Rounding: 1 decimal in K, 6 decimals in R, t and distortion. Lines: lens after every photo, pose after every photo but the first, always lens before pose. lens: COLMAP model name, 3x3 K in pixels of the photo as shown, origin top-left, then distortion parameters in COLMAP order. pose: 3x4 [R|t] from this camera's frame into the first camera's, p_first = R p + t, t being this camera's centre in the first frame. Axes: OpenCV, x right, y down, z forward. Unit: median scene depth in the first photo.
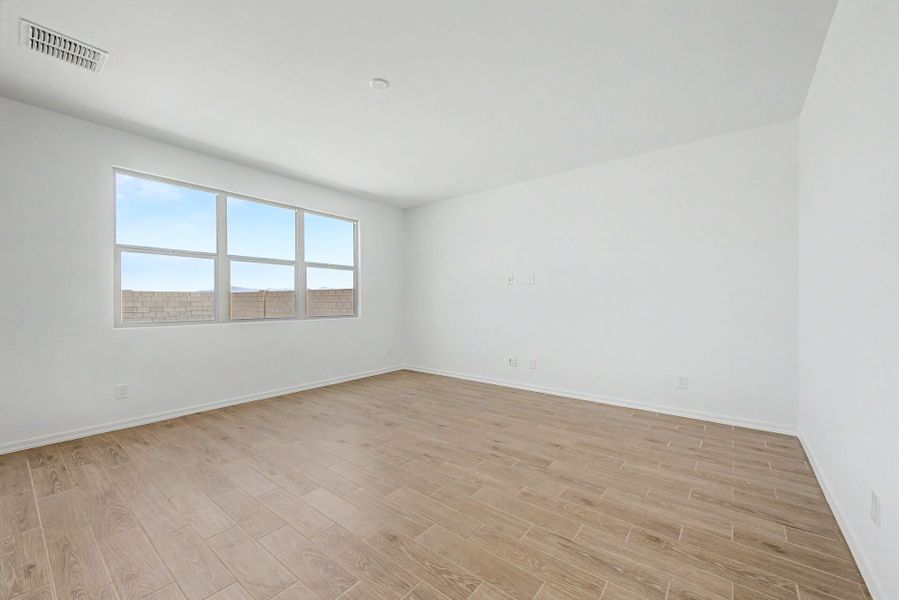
lens RADIAL K [[355.1, 0, 449.1], [0, 355.1, 300.7], [0, 0, 1]] dist [0.008807, -0.000914]
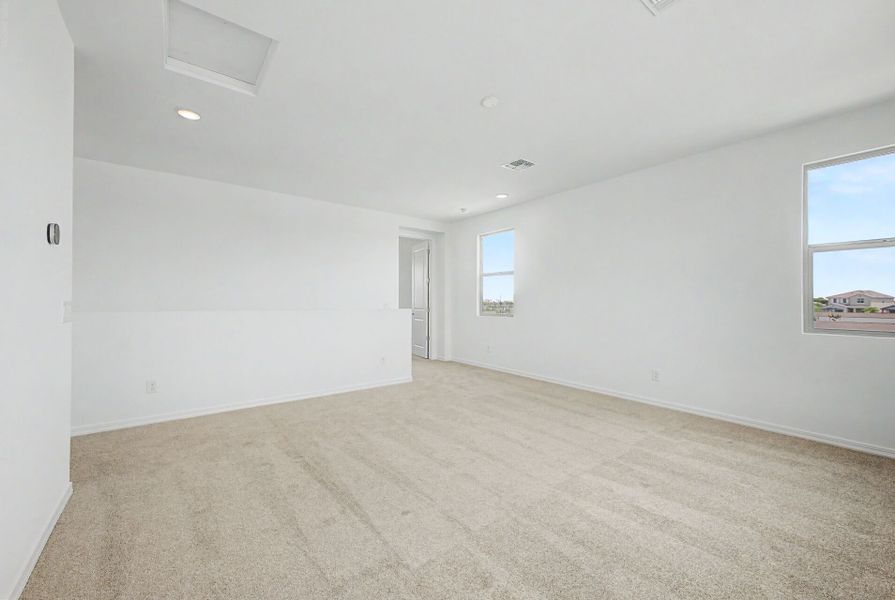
lens RADIAL K [[353.5, 0, 448.3], [0, 353.5, 300.1], [0, 0, 1]] dist [0.008807, -0.000914]
pose [[-0.232523, -0.008195, -0.972556, 0.314356], [-0.003865, 0.999964, -0.007502, -0.001037], [0.972583, 0.002014, -0.232547, 0.415109]]
